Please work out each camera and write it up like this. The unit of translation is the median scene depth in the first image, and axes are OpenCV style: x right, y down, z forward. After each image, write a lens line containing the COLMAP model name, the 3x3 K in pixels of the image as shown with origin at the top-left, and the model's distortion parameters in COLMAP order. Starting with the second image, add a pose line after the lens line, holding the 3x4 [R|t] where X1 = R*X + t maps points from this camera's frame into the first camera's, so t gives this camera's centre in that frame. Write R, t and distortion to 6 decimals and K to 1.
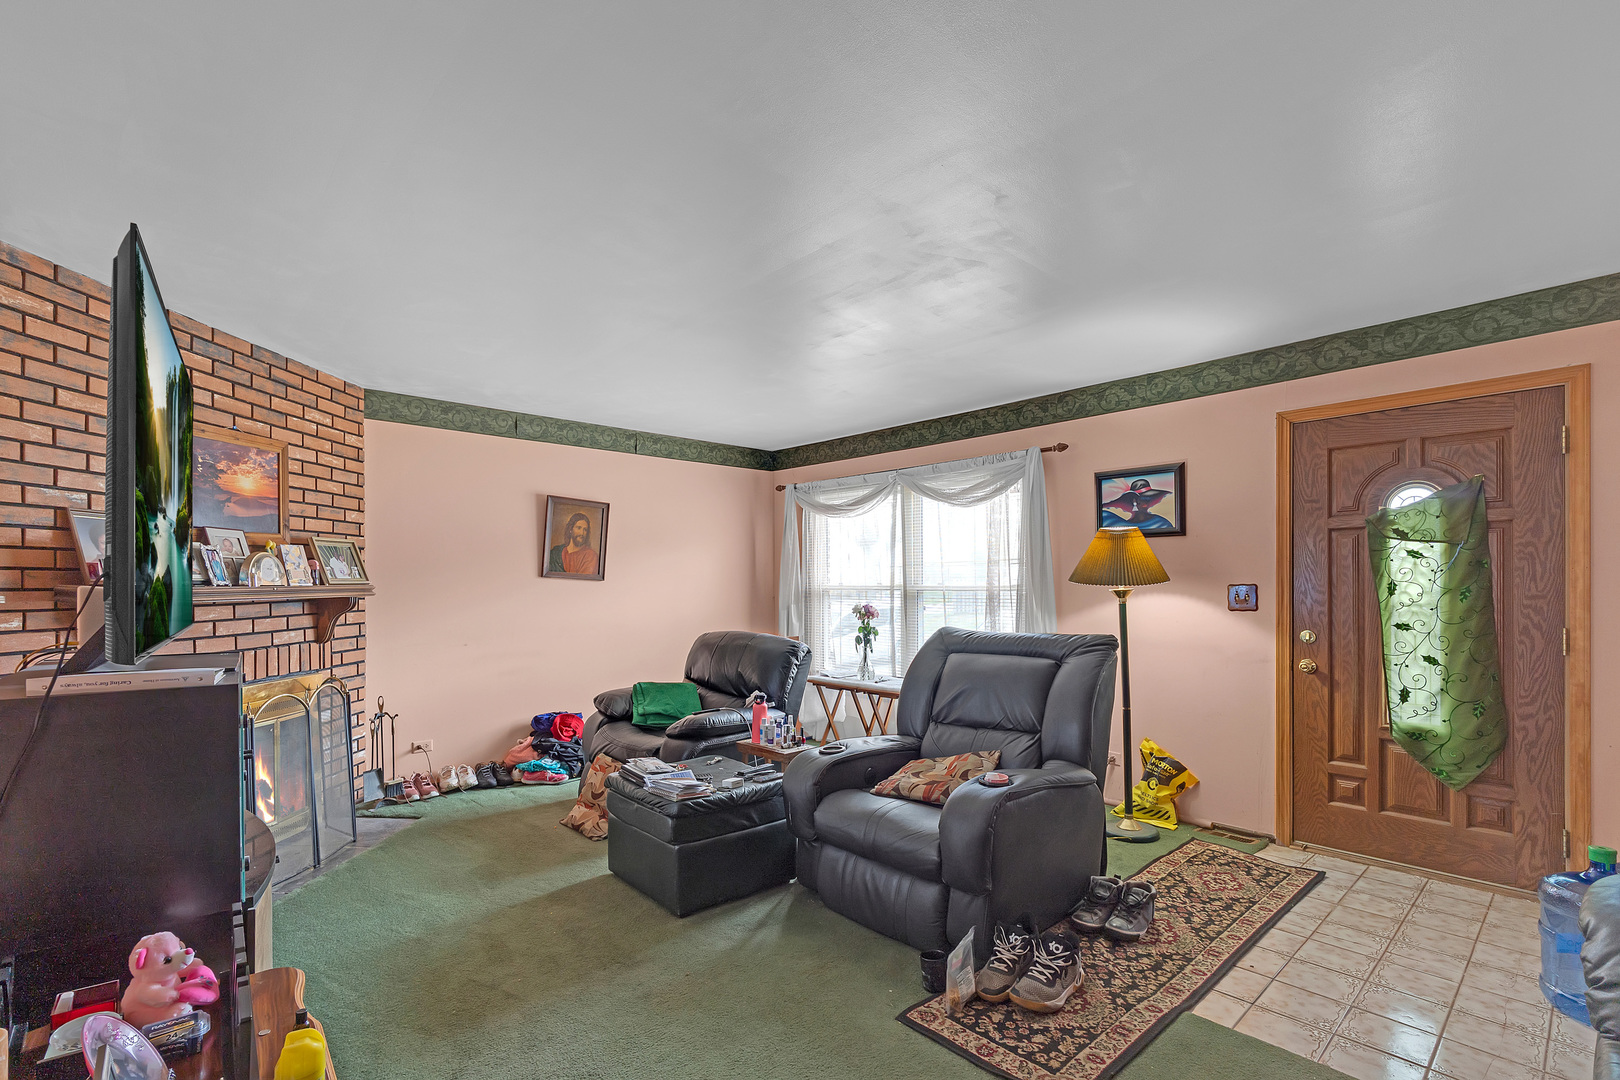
lens RADIAL K [[723.0, 0, 815.0], [0, 723.0, 586.3], [0, 0, 1]] dist [0.002646, -0.000175]
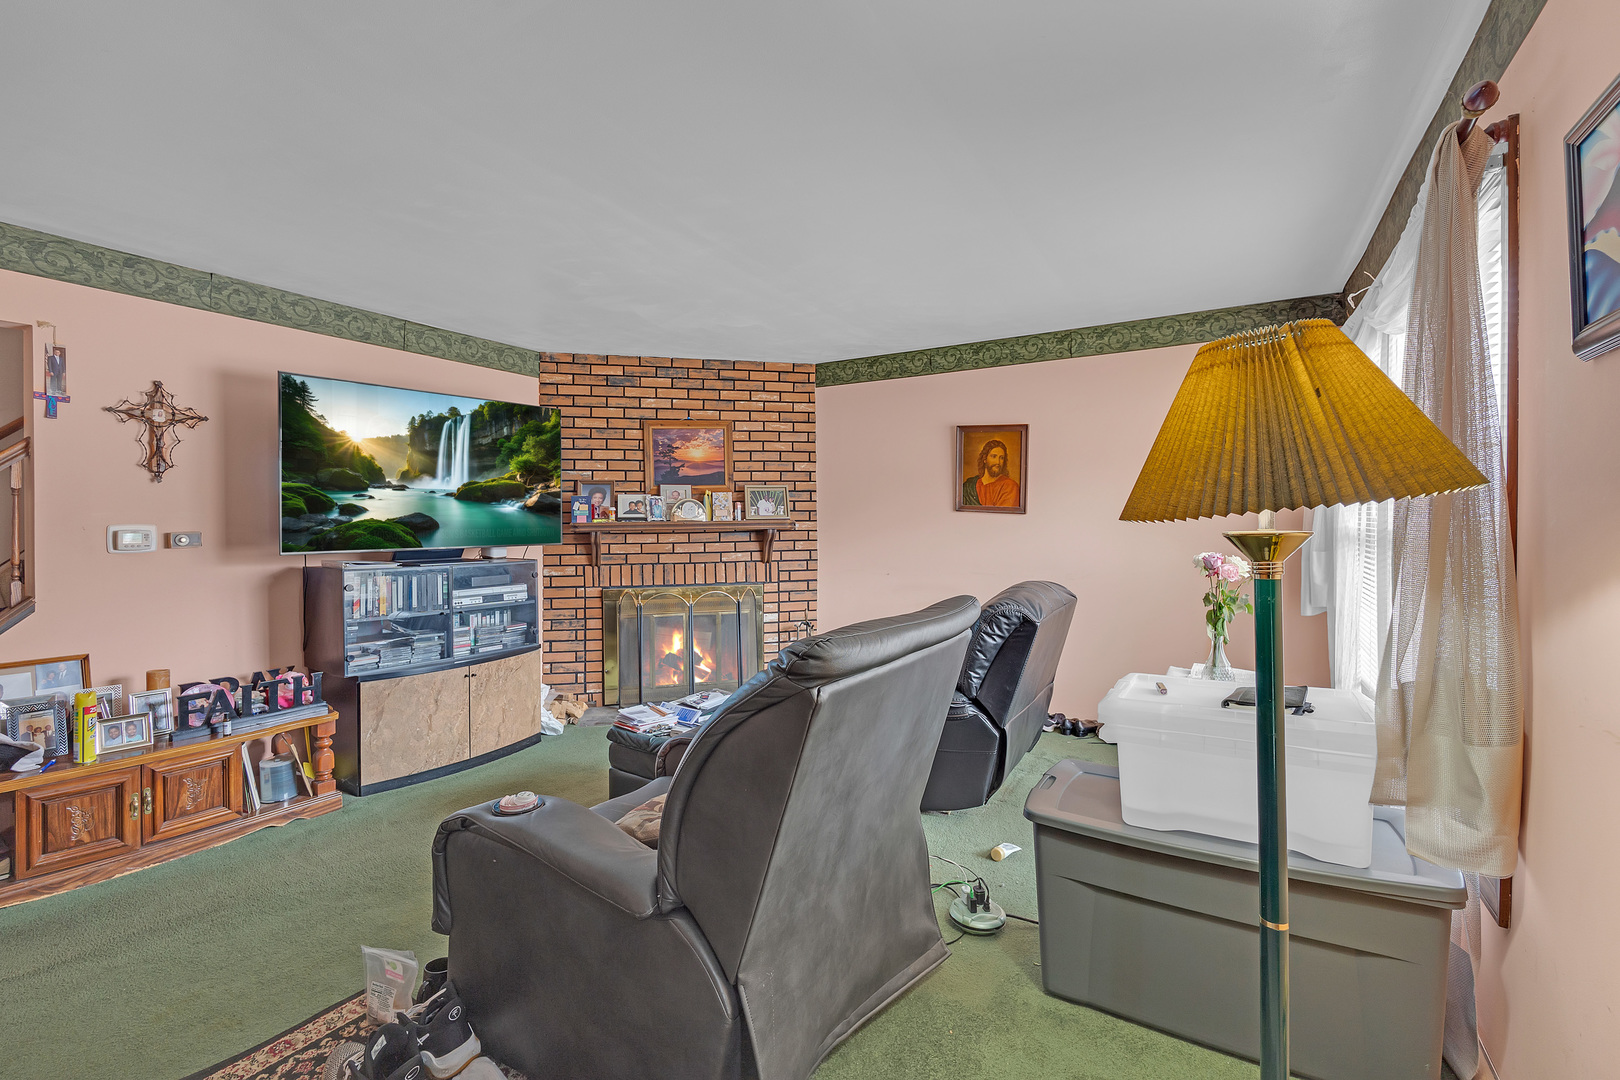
lens RADIAL K [[723.0, 0, 811.3], [0, 723.0, 527.9], [0, 0, 1]] dist [0.002646, -0.000175]
pose [[0.284757, 0.009386, -0.958554, 0.596432], [0.001785, 0.999945, 0.010322, -0.001127], [0.958598, -0.004651, 0.284725, 0.647066]]
